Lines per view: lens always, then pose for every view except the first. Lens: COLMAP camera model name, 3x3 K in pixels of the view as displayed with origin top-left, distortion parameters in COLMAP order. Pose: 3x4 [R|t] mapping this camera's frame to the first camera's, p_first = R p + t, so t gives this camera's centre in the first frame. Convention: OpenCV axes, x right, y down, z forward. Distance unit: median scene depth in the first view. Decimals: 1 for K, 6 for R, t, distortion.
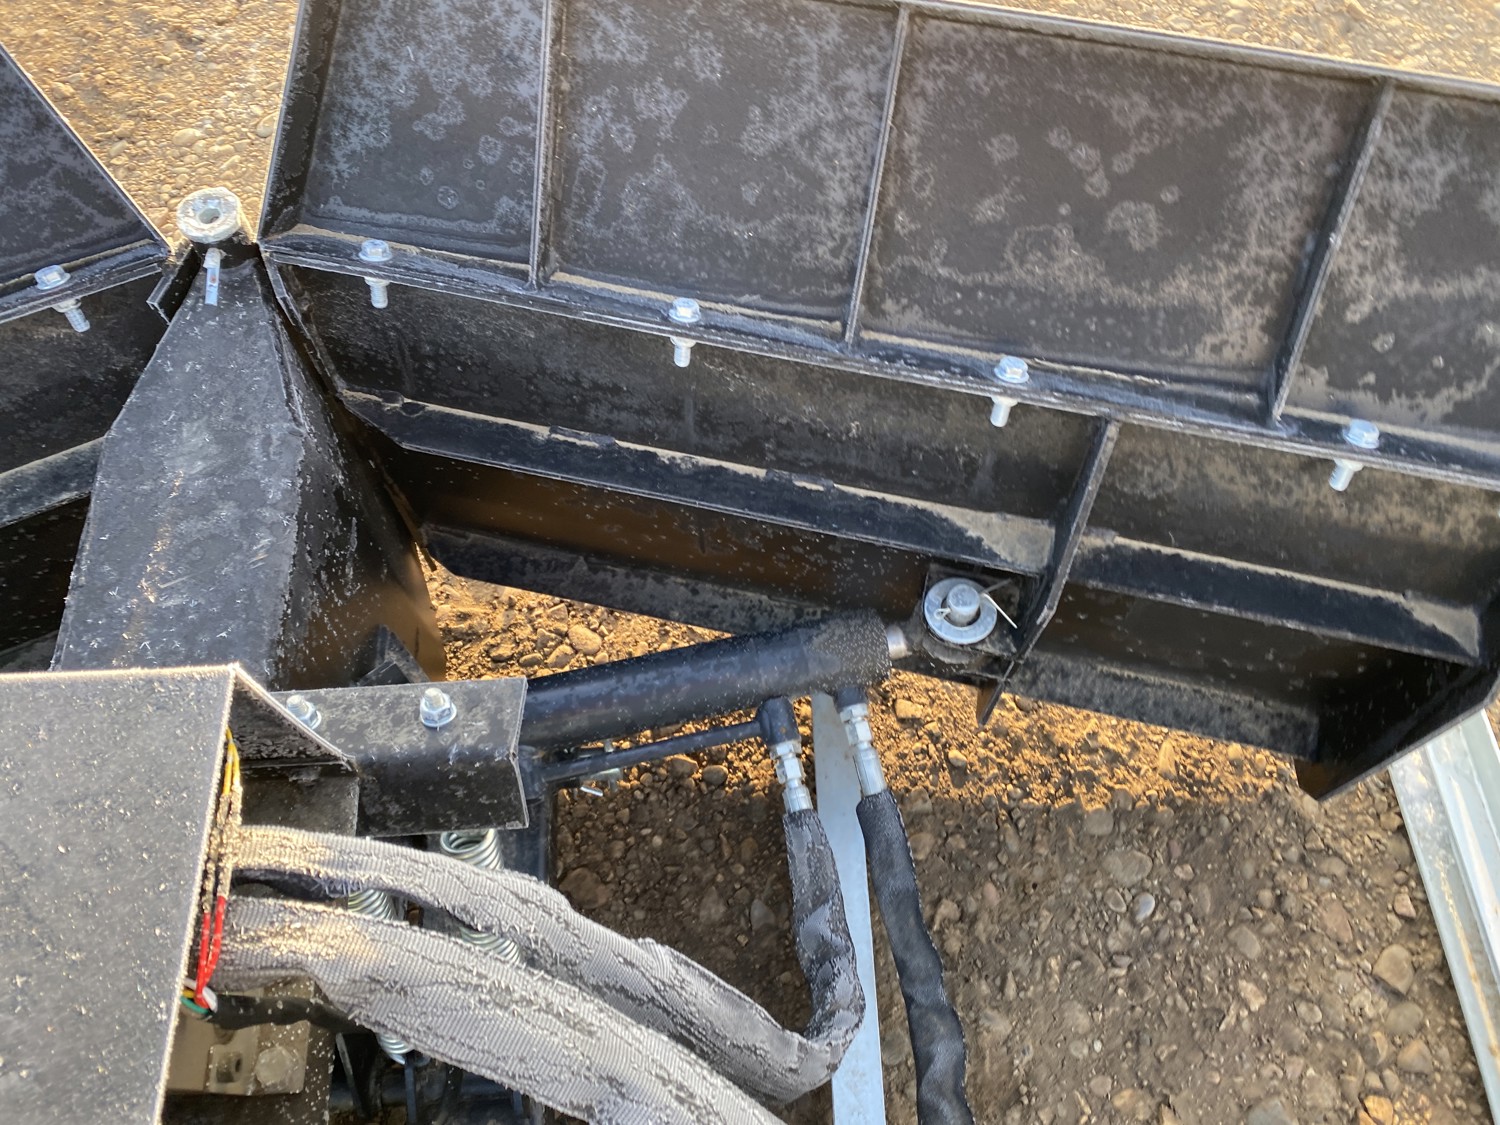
lens RADIAL K [[1122.6, 0, 751.8], [0, 1122.6, 558.0], [0, 0, 1]] dist [0.024897, -0.037097]
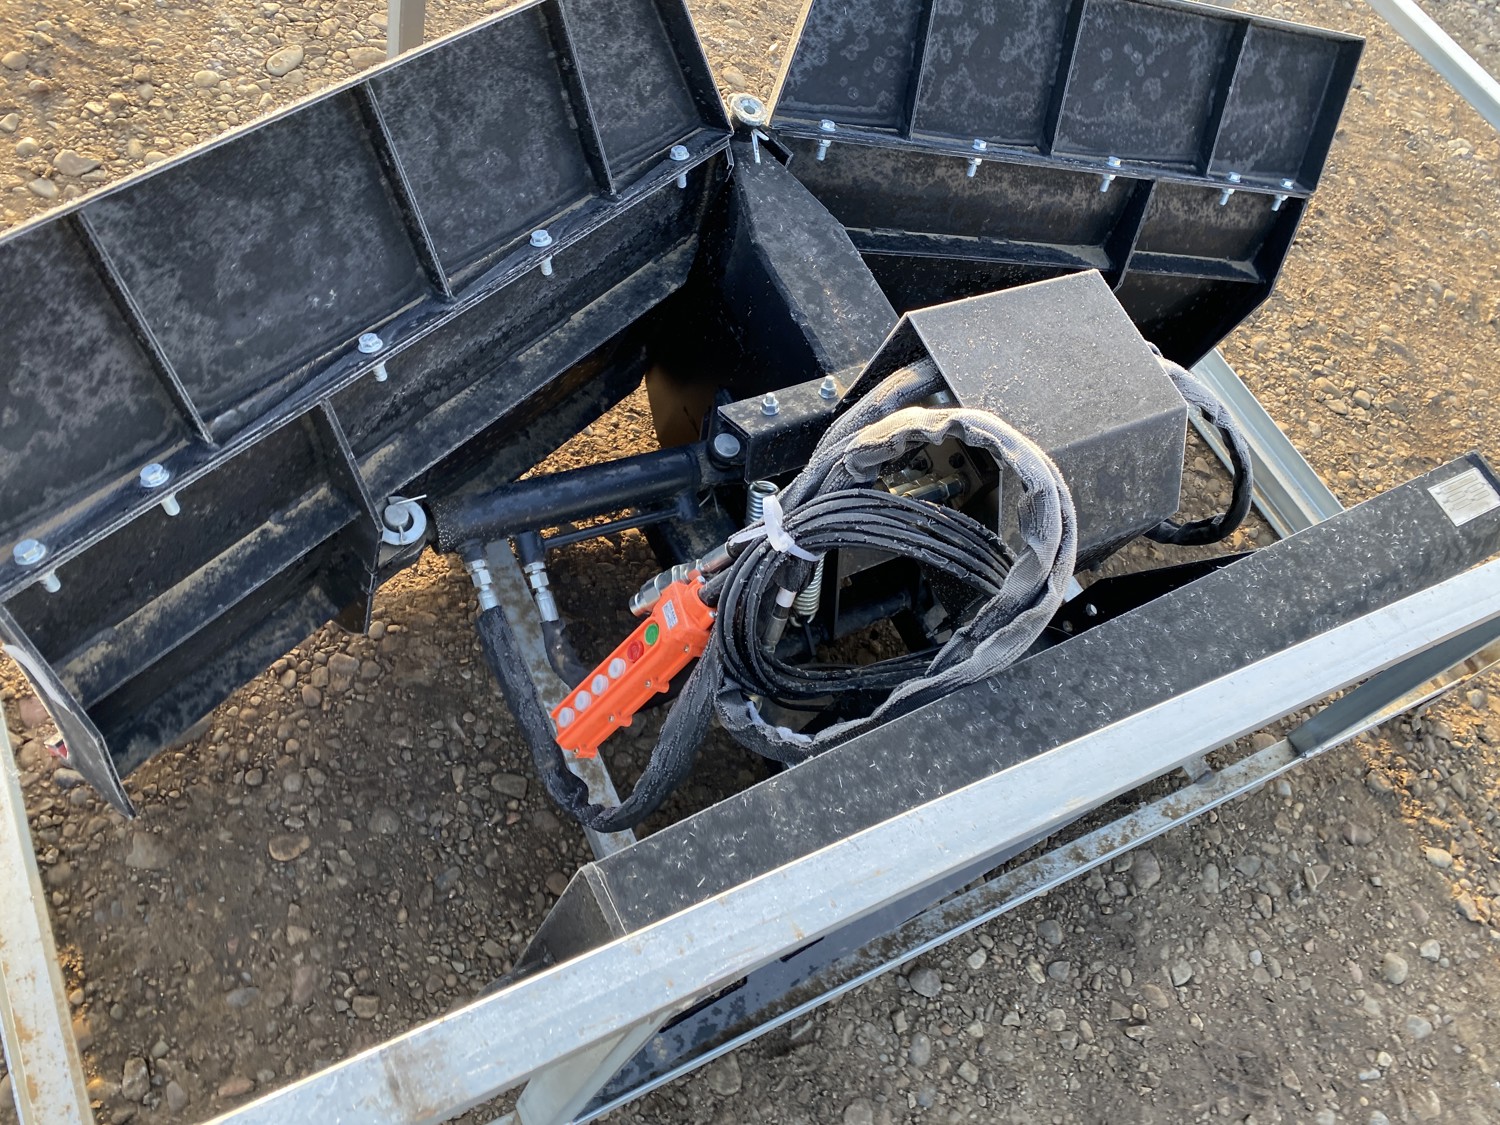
lens RADIAL K [[1122.6, 0, 745.6], [0, 1122.6, 570.6], [0, 0, 1]] dist [0.024897, -0.037097]
pose [[0.848731, -0.244129, 0.469102, -1.500009], [0.213393, 0.969743, 0.118586, 0.173599], [-0.483859, -0.000544, 0.875146, -0.505018]]
